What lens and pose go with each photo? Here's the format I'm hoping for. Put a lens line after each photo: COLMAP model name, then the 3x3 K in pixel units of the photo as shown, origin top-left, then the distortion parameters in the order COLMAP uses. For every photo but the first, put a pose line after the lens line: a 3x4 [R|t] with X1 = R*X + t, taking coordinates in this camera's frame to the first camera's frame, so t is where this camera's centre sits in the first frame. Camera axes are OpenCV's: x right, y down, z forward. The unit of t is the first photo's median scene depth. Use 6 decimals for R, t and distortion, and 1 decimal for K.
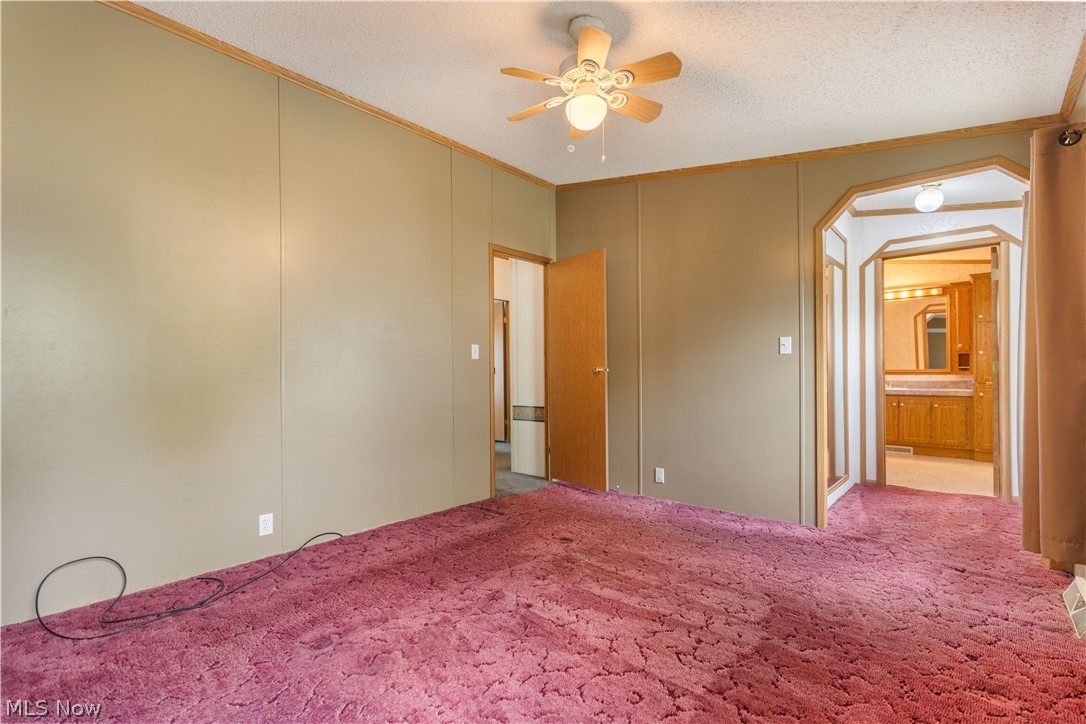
lens RADIAL K [[488.1, 0, 542.3], [0, 488.1, 363.1], [0, 0, 1]] dist [-0.002788, 0.001736]
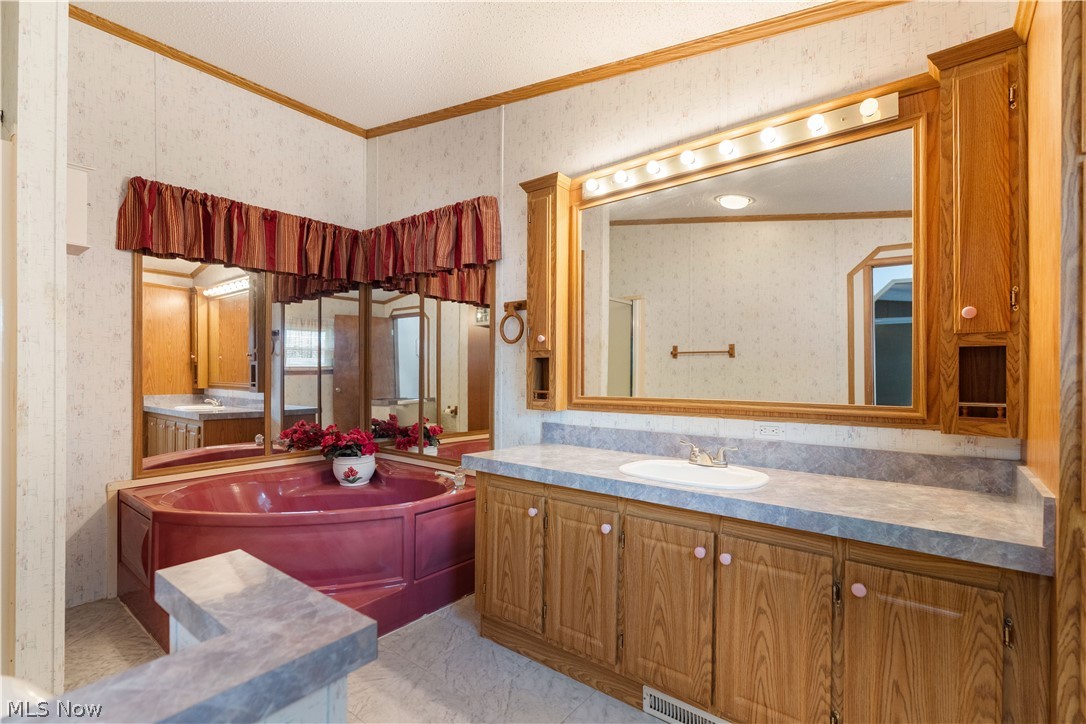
lens RADIAL K [[488.1, 0, 543.6], [0, 488.1, 370.7], [0, 0, 1]] dist [-0.002788, 0.001736]
pose [[0.999237, 0.010673, 0.037558, 0.634761], [-0.010863, 0.999929, 0.004862, -0.006109], [-0.037504, -0.005266, 0.999283, 0.761241]]
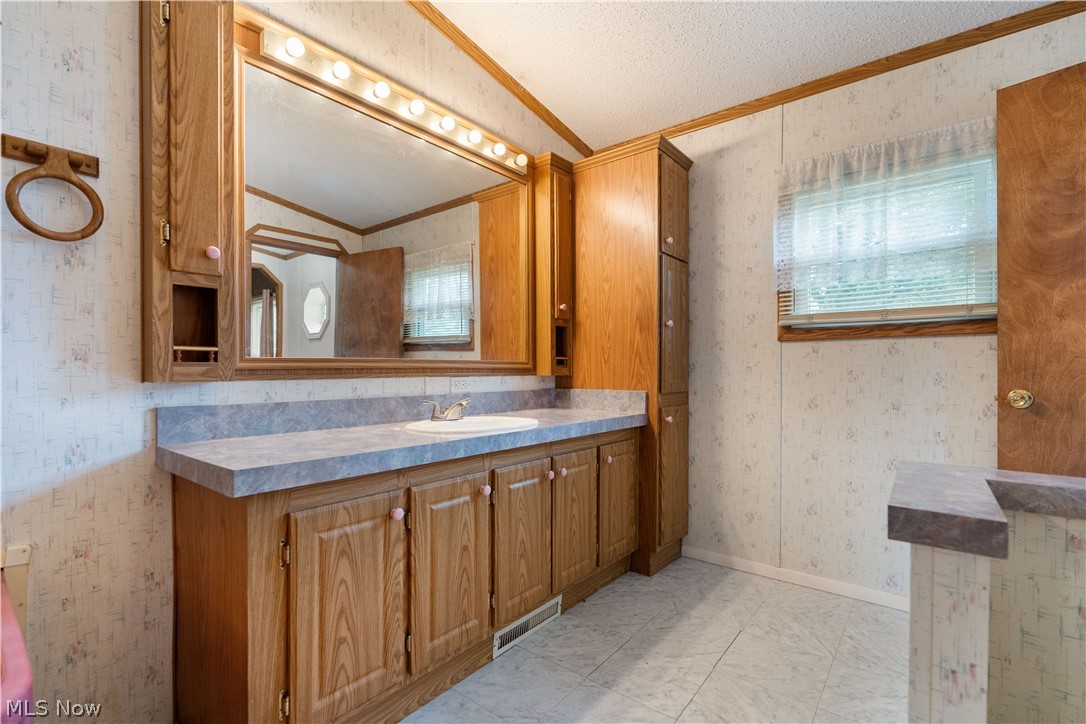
lens RADIAL K [[488.1, 0, 543.4], [0, 488.1, 369.8], [0, 0, 1]] dist [-0.002788, 0.001736]
pose [[-0.019720, 0.005432, 0.999791, 0.423647], [-0.013485, 0.999893, -0.005699, 0.022158], [-0.999715, -0.013595, -0.019645, 1.011786]]
